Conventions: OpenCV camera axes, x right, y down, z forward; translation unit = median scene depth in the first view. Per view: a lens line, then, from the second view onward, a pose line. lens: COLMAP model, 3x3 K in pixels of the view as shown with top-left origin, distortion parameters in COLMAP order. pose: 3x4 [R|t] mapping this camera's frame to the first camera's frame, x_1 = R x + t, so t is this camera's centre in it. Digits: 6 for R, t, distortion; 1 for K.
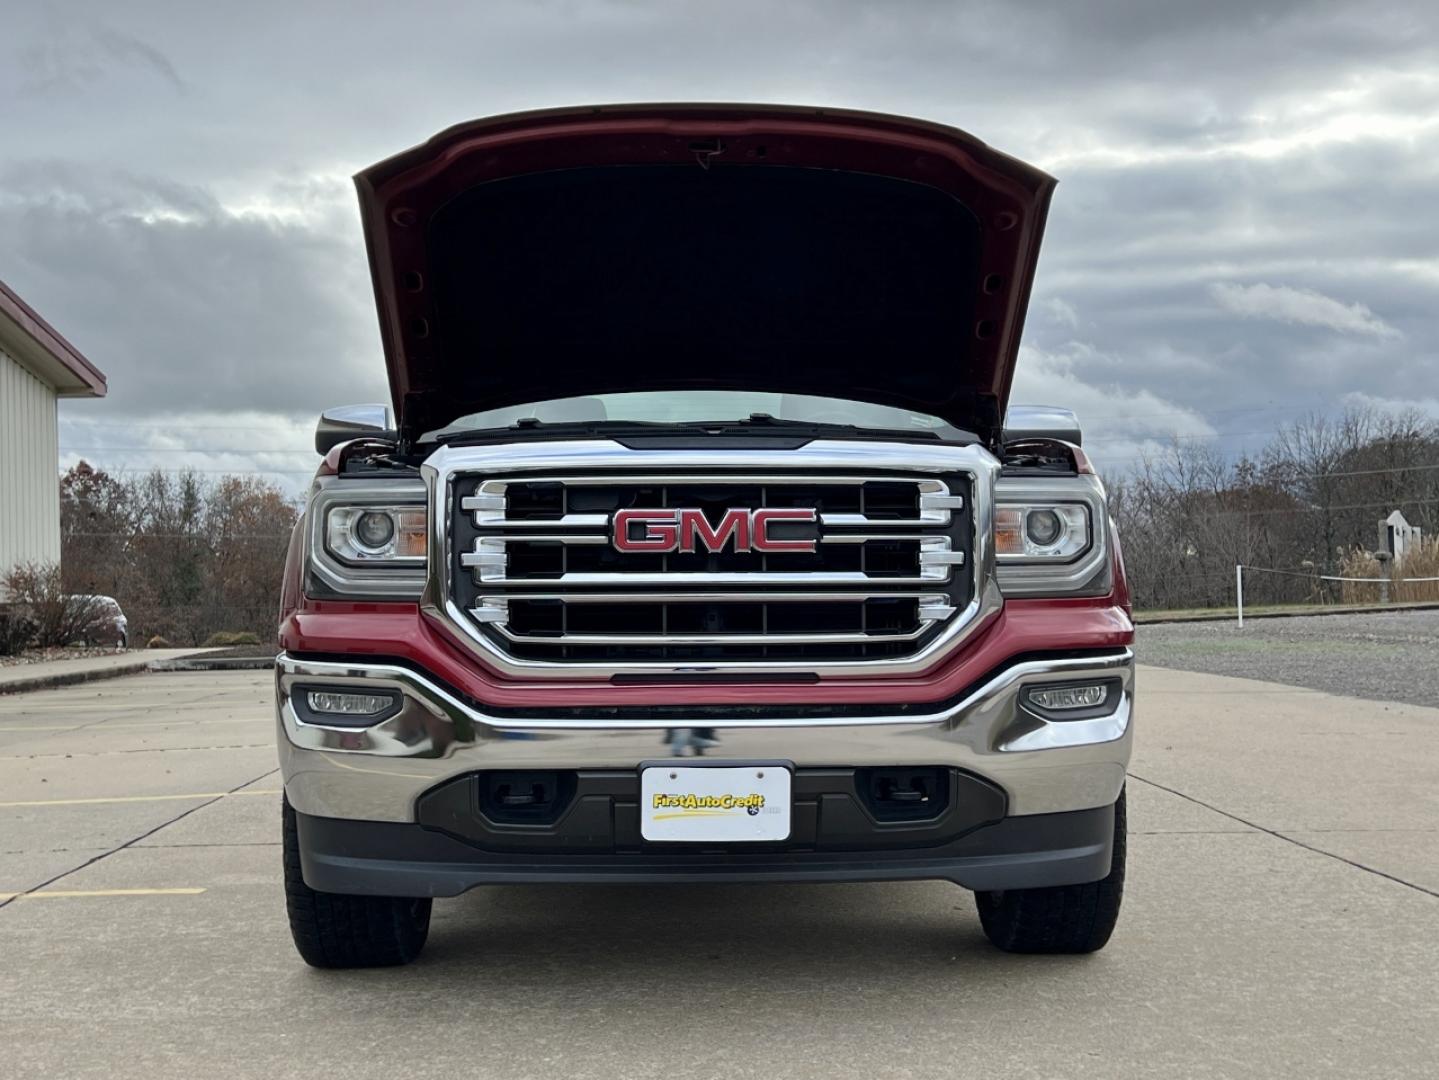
lens RADIAL K [[2024.2, 0, 741.2], [0, 2024.2, 481.6], [0, 0, 1]] dist [0.184528, -0.796281]
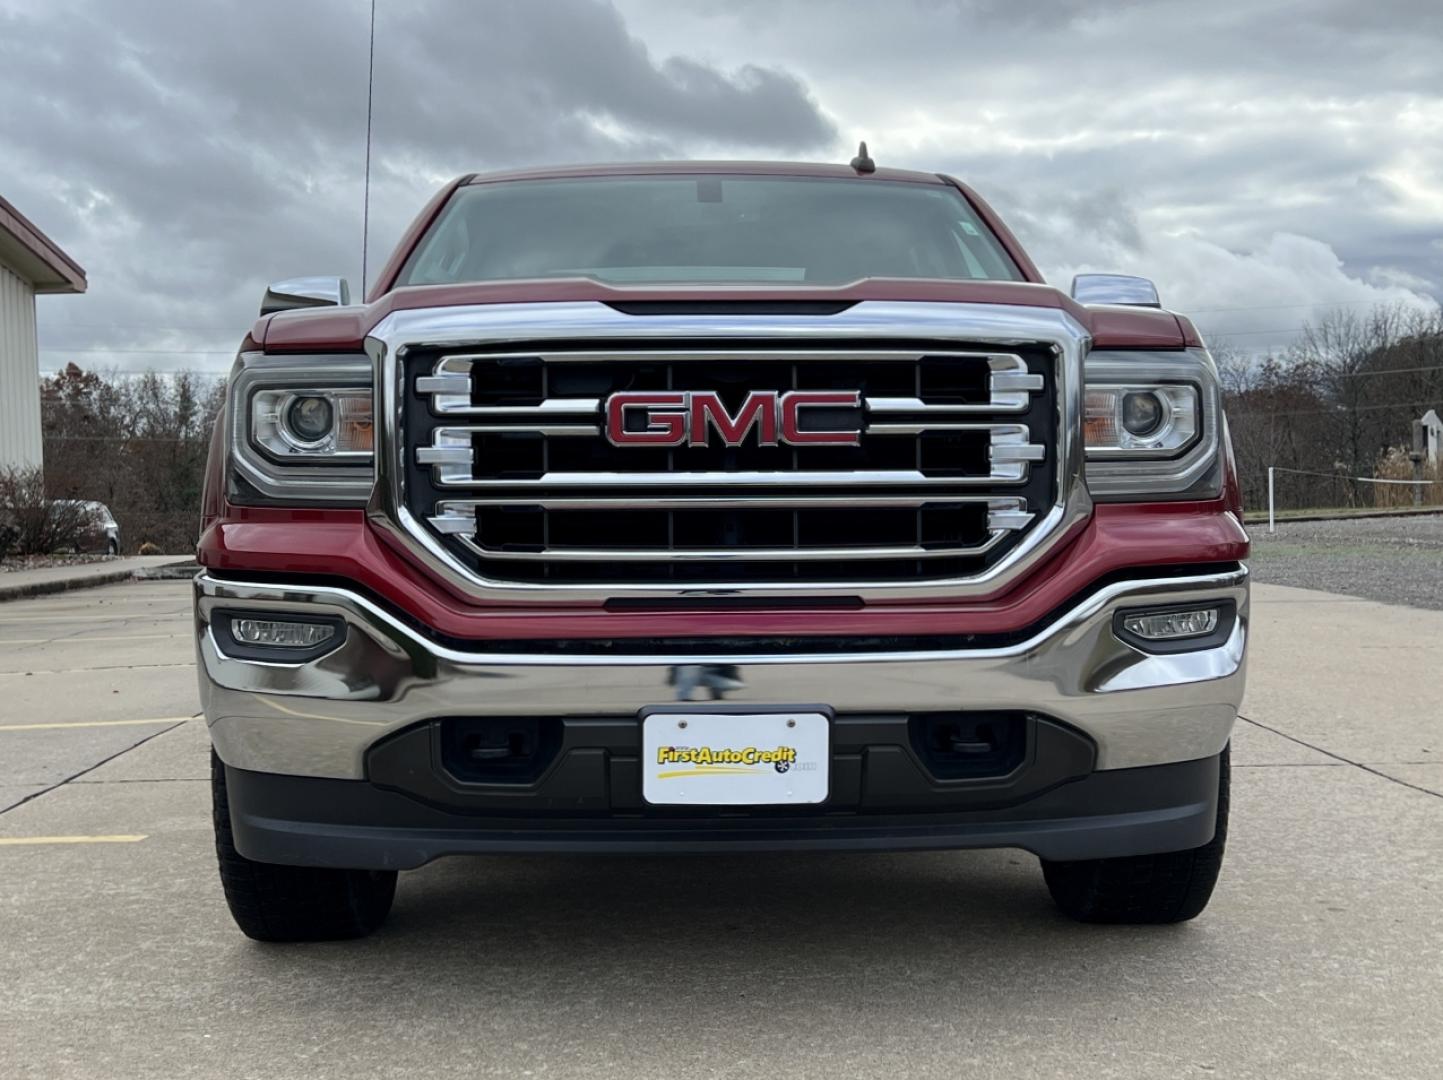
lens RADIAL K [[2010.4, 0, 721.5], [0, 2010.4, 540.0], [0, 0, 1]] dist [0.126064, -0.007169]
pose [[0.999910, -0.001683, -0.013321, -0.006951], [0.002681, 0.997156, 0.075312, 0.011740], [0.013156, -0.075341, 0.997071, 0.201044]]
